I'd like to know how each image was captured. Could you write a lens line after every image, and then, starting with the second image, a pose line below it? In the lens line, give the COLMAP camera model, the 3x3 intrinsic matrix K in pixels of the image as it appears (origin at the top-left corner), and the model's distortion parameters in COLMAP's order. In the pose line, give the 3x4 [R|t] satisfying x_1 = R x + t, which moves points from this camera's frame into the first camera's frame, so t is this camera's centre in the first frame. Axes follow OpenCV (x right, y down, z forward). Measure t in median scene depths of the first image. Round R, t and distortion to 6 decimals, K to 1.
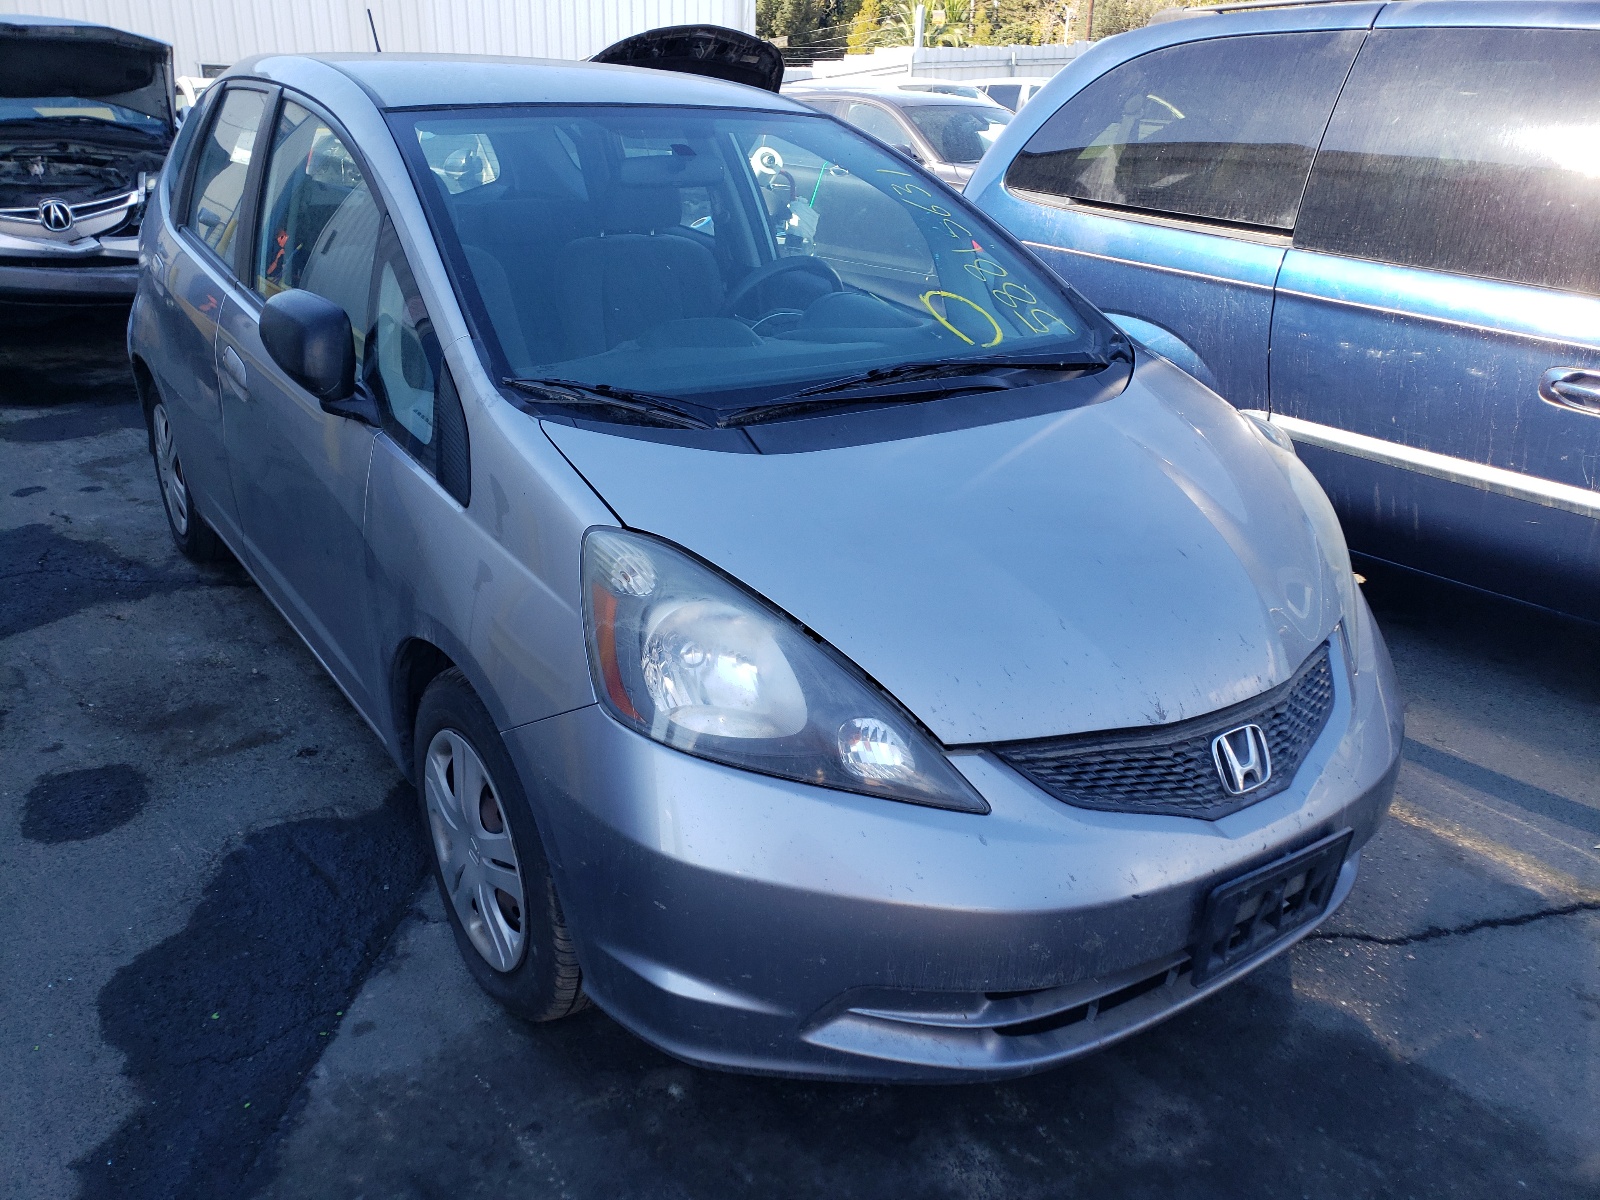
lens RADIAL K [[1227.6, 0, 816.6], [0, 1227.6, 599.7], [0, 0, 1]] dist [-0.004207, -0.001304]
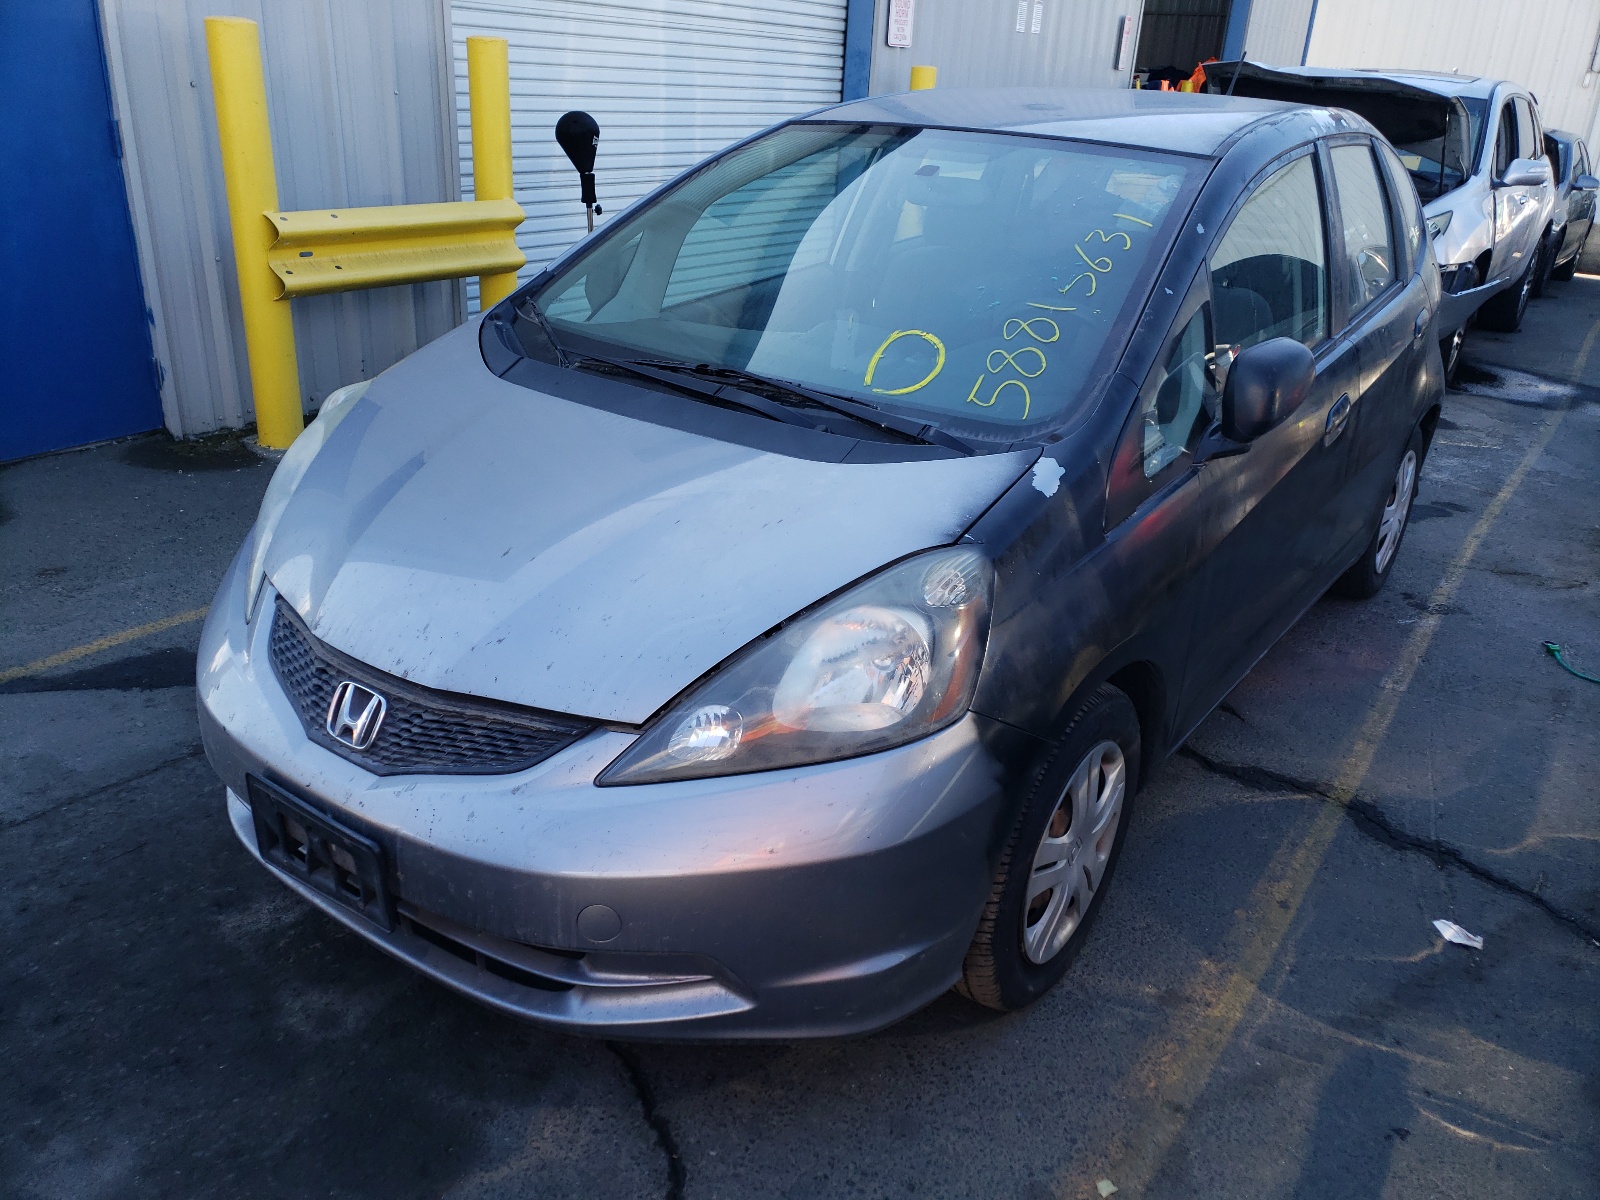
lens RADIAL K [[1227.6, 0, 816.6], [0, 1227.6, 599.7], [0, 0, 1]] dist [-0.004207, -0.001304]
pose [[0.366523, 0.360004, -0.857938, 1.242327], [-0.398881, 0.893869, 0.204674, -0.303769], [0.840568, 0.267198, 0.471222, 0.738893]]
